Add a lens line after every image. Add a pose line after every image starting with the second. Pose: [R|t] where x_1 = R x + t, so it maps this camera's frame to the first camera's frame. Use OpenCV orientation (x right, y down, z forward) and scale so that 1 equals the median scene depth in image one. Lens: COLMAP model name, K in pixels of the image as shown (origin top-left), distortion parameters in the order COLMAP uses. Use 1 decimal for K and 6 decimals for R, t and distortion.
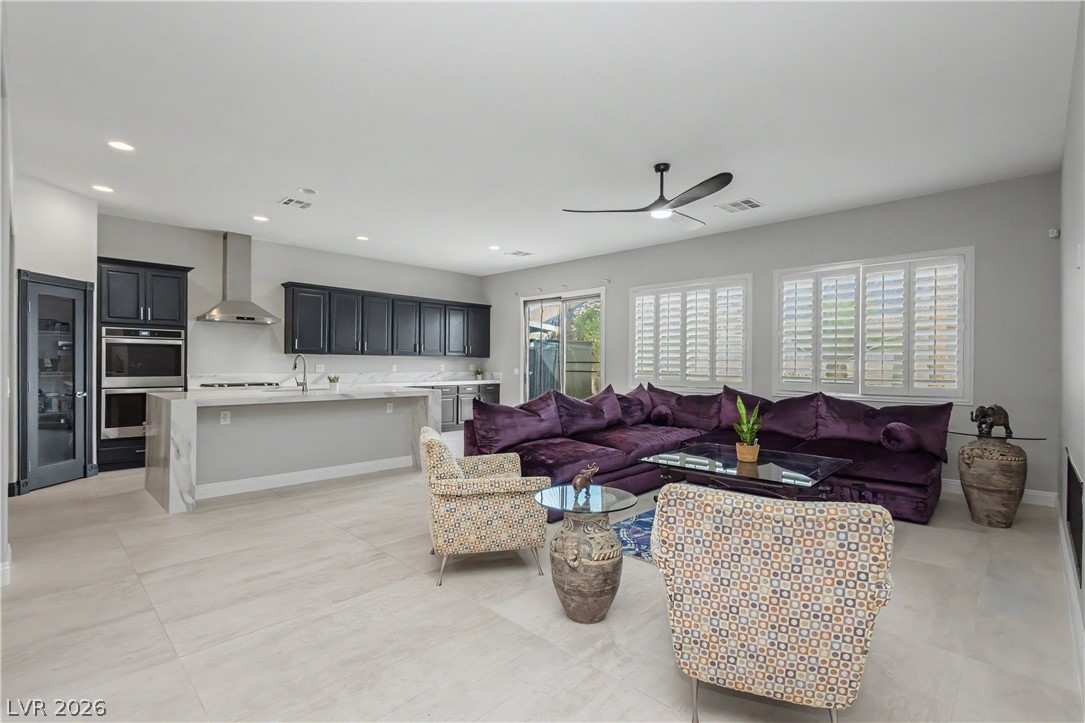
lens RADIAL K [[499.8, 0, 542.5], [0, 499.8, 364.5], [0, 0, 1]] dist [0.003815, -0.000594]
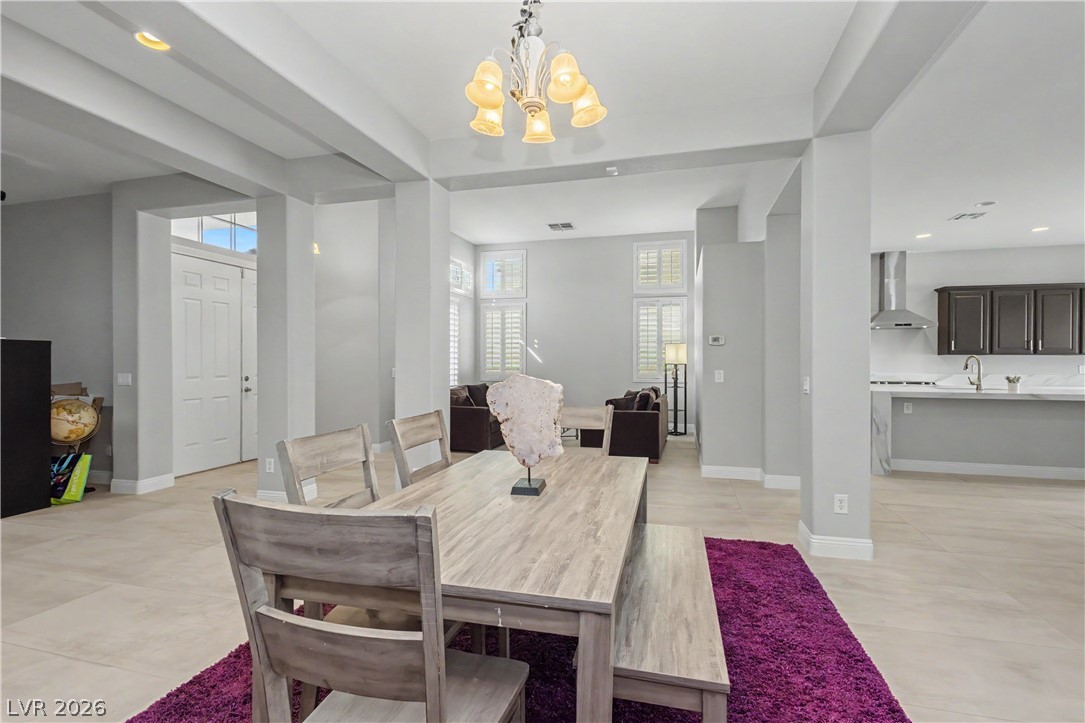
lens RADIAL K [[498.5, 0, 537.7], [0, 498.5, 361.7], [0, 0, 1]] dist [0.001279, 0.000079]
pose [[0.475095, -0.007519, -0.879902, 0.012967], [-0.001061, 0.999958, -0.009118, 0.003553], [0.879934, 0.005266, 0.475067, -0.314579]]
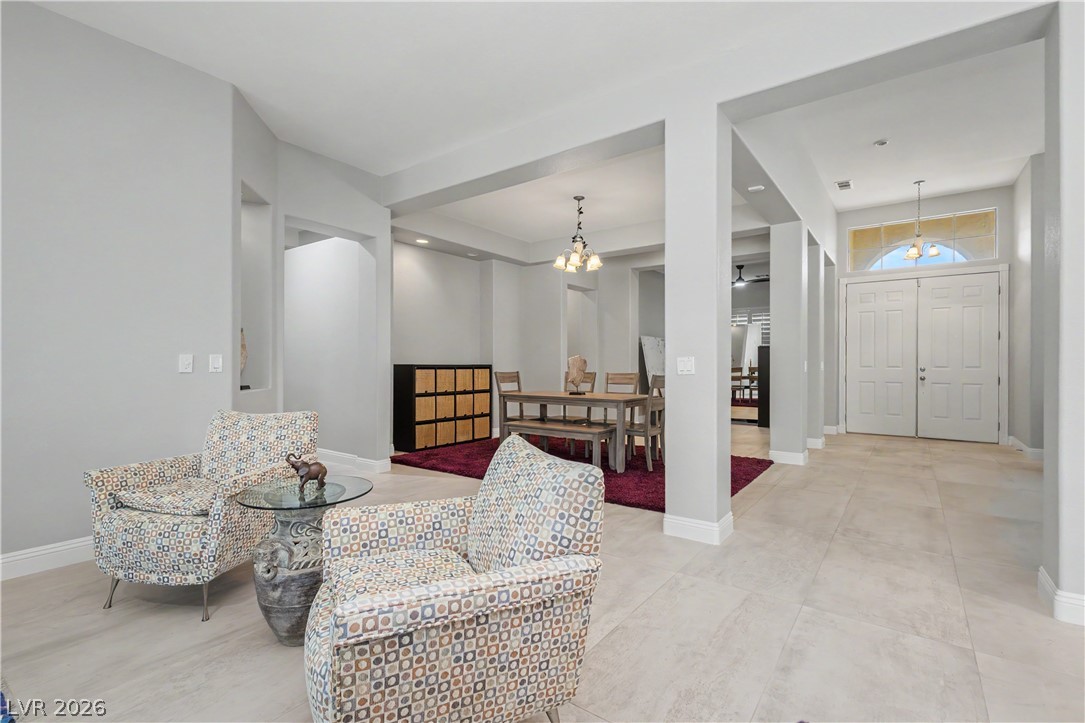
lens RADIAL K [[495.2, 0, 539.1], [0, 495.2, 364.4], [0, 0, 1]] dist [0.001529, -0.000009]
pose [[-0.991403, -0.008944, -0.130541, -0.078133], [-0.009580, 0.999945, 0.004245, 0.022239], [0.130496, 0.005459, -0.991434, 0.796201]]
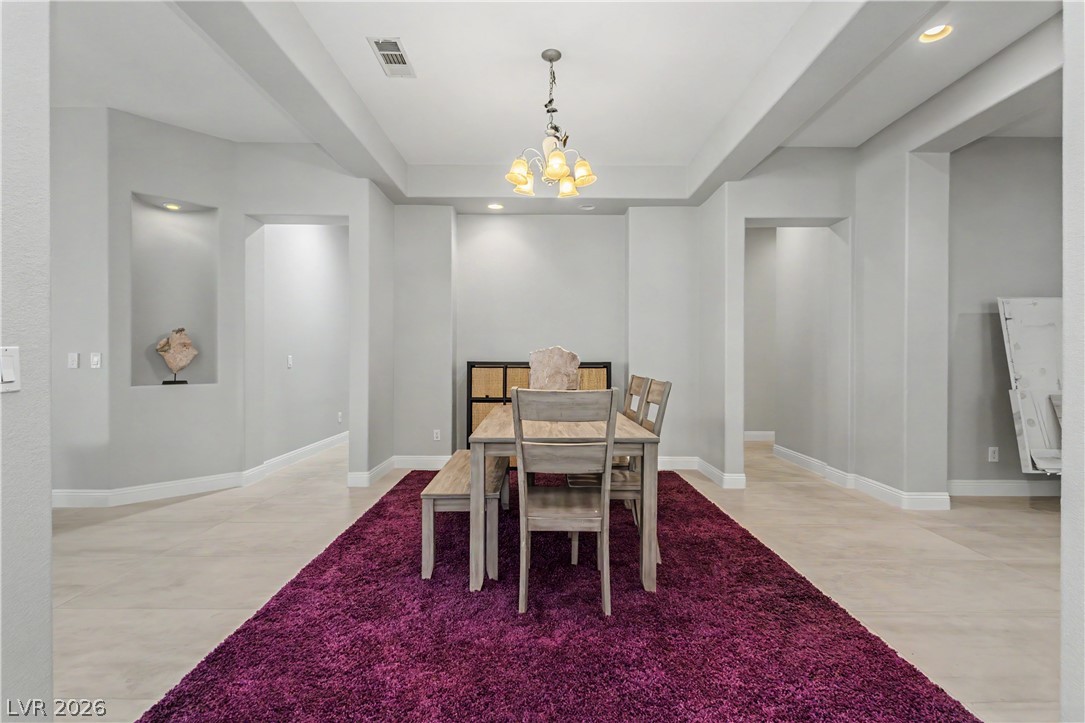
lens RADIAL K [[495.2, 0, 539.1], [0, 495.2, 364.4], [0, 0, 1]] dist [0.001529, -0.000009]
pose [[-0.700592, -0.010323, 0.713487, -0.655262], [-0.002594, 0.999926, 0.011920, 0.023195], [-0.713557, 0.006500, -0.700567, 0.223028]]
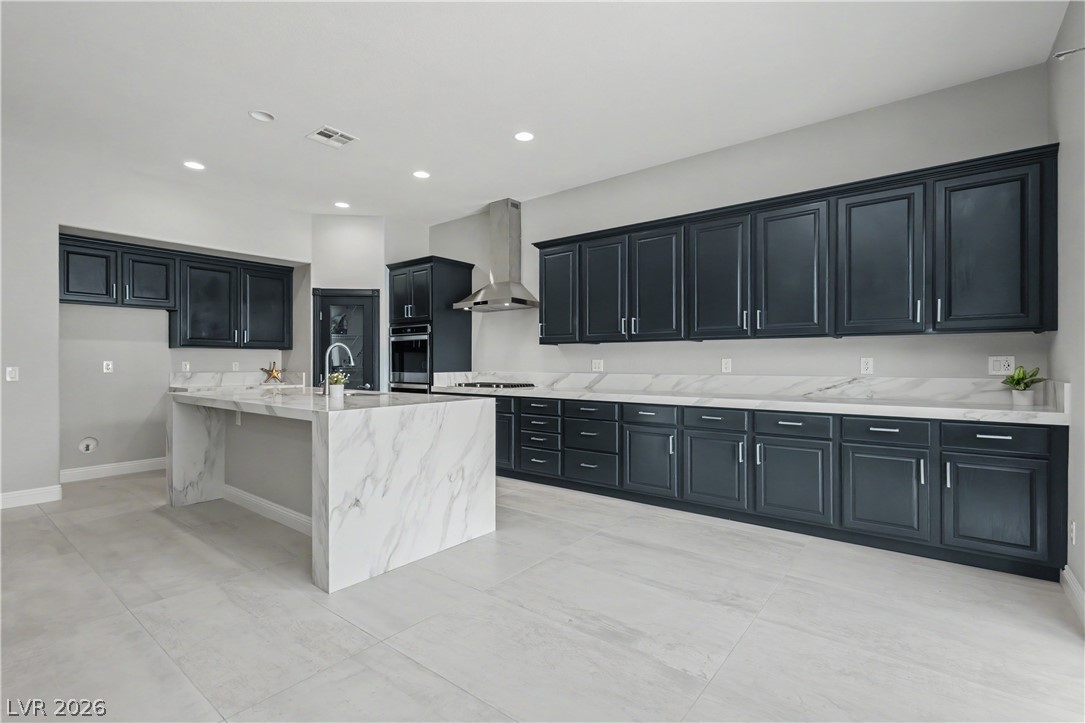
lens RADIAL K [[496.1, 0, 546.9], [0, 496.1, 363.8], [0, 0, 1]] dist [0.002528, 0.000300]
pose [[0.102207, -0.004824, -0.994751, 0.248337], [-0.001048, 0.999987, -0.004957, 0.011380], [0.994763, 0.001549, 0.102201, 1.179509]]
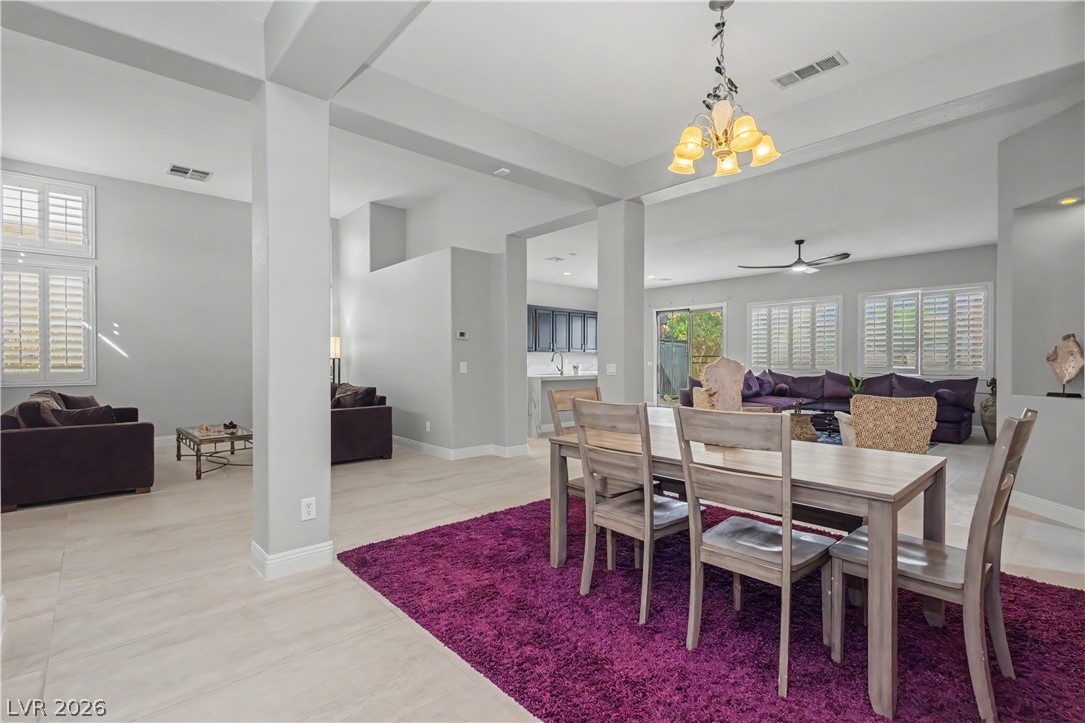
lens RADIAL K [[503.2, 0, 539.7], [0, 503.2, 362.7], [0, 0, 1]] dist [-0.001665, -0.000808]
pose [[0.997385, -0.007289, -0.071907, -0.409075], [0.007483, 0.999969, 0.002421, 0.010105], [0.071887, -0.002953, 0.997408, -0.610881]]
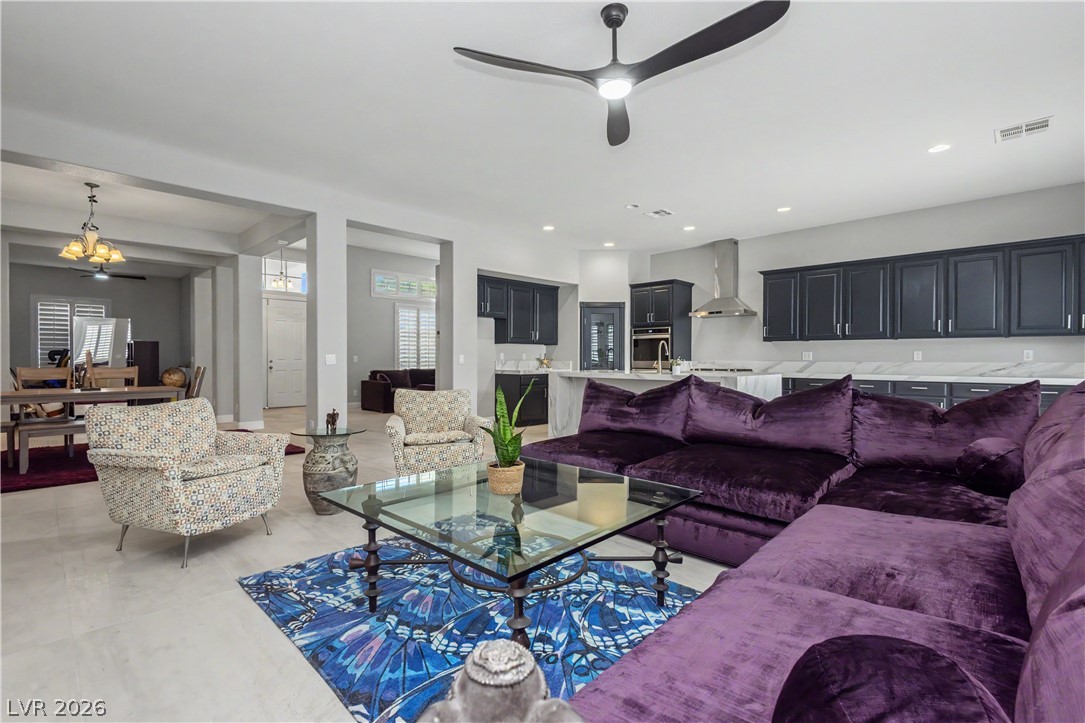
lens RADIAL K [[499.8, 0, 542.5], [0, 499.8, 364.5], [0, 0, 1]] dist [0.003815, -0.000594]
pose [[-0.011629, 0.004717, -0.999921, 0.661072], [-0.005377, 0.999974, 0.004779, 0.028674], [0.999918, 0.005432, -0.011604, 0.705096]]
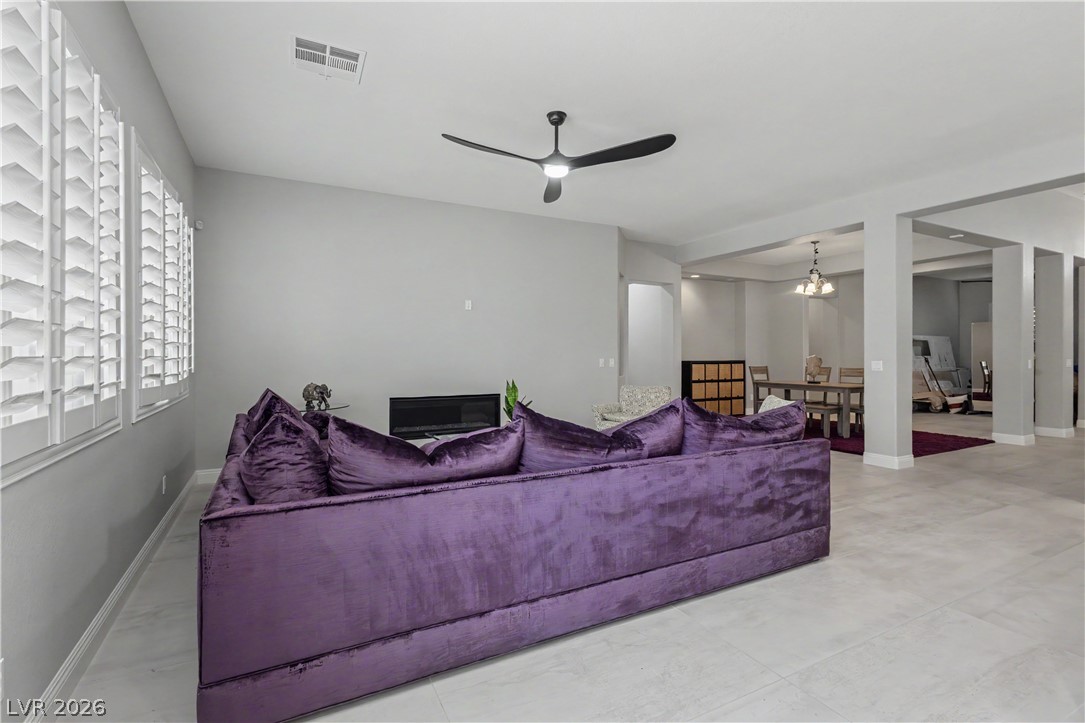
lens RADIAL K [[507.4, 0, 547.5], [0, 507.4, 354.8], [0, 0, 1]] dist [-0.000623, 0.000045]
pose [[-0.952575, -0.006162, 0.304242, -0.006345], [-0.003690, 0.999955, 0.008700, -0.002231], [-0.304282, 0.007165, -0.952555, 1.389390]]
